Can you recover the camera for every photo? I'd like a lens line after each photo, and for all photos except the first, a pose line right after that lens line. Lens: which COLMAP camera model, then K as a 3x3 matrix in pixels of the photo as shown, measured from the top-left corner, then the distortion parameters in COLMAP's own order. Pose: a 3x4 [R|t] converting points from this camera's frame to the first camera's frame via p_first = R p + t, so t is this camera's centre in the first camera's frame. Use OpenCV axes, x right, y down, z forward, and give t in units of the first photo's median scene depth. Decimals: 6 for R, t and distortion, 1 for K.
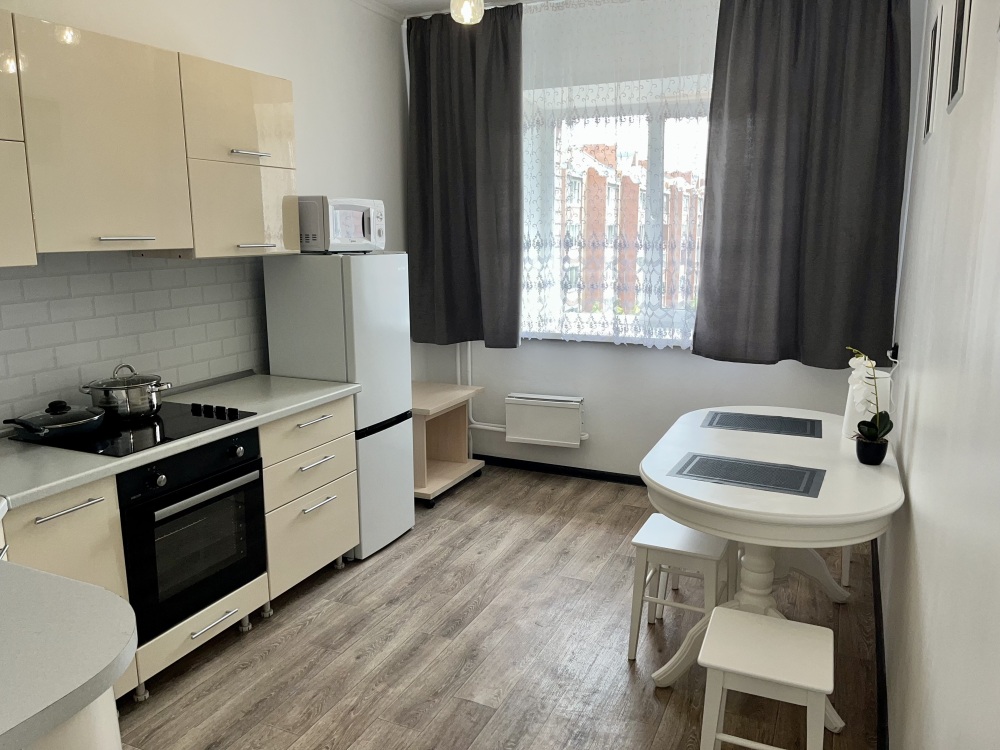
lens RADIAL K [[758.9, 0, 505.2], [0, 758.9, 374.5], [0, 0, 1]] dist [0.097936, -0.130120]
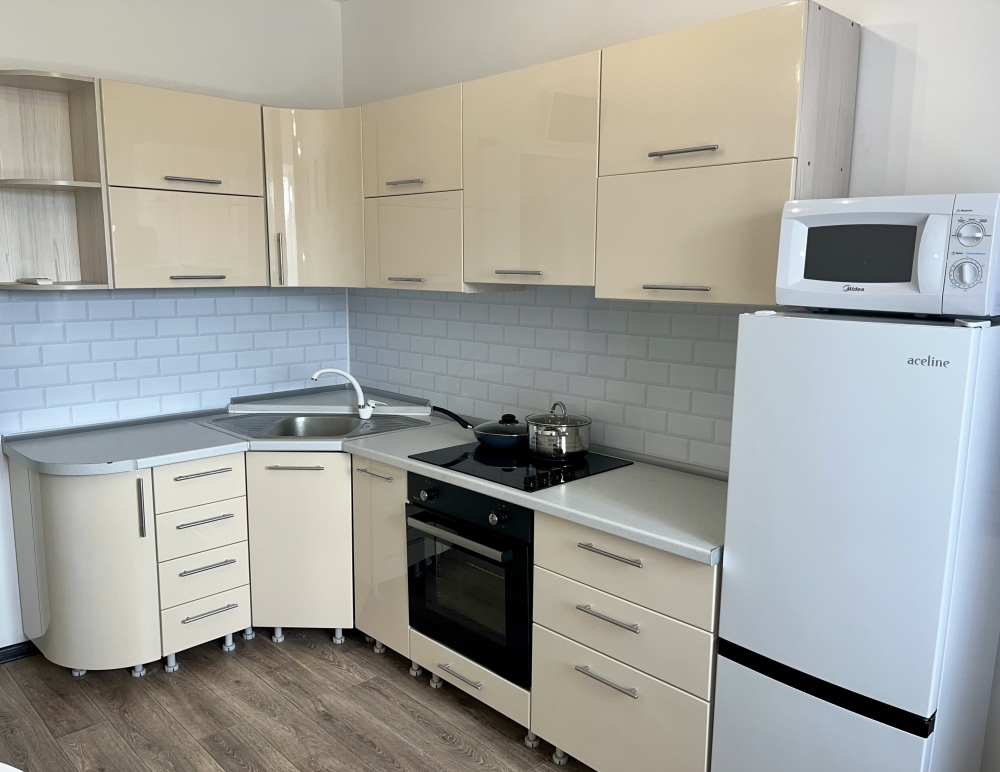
lens RADIAL K [[784.1, 0, 500.0], [0, 784.1, 386.0], [0, 0, 1]] dist [0.033577, -0.001329]
pose [[-0.368336, 0.145581, -0.918223, 0.466719], [-0.183999, 0.956712, 0.225493, -0.259100], [0.911303, 0.252009, -0.325605, 1.342437]]
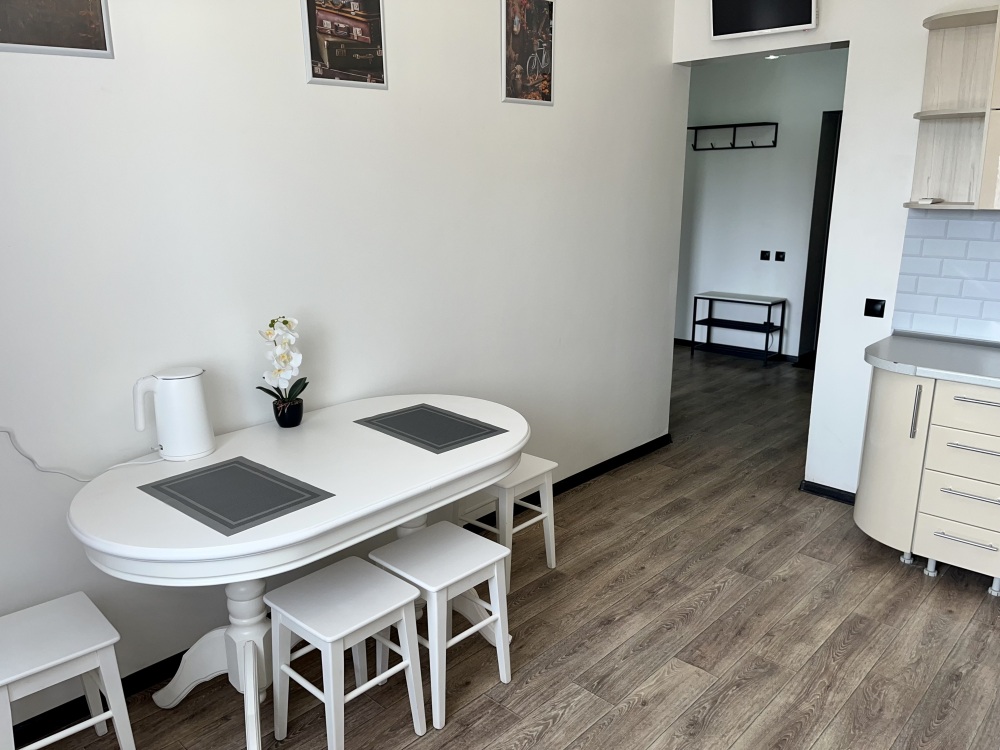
lens RADIAL K [[758.9, 0, 505.2], [0, 758.9, 374.5], [0, 0, 1]] dist [0.097936, -0.130120]
pose [[-0.948841, -0.073933, 0.306978, -0.081179], [0.063056, 0.908251, 0.413647, -0.331958], [-0.309395, 0.411842, -0.857124, 1.737709]]
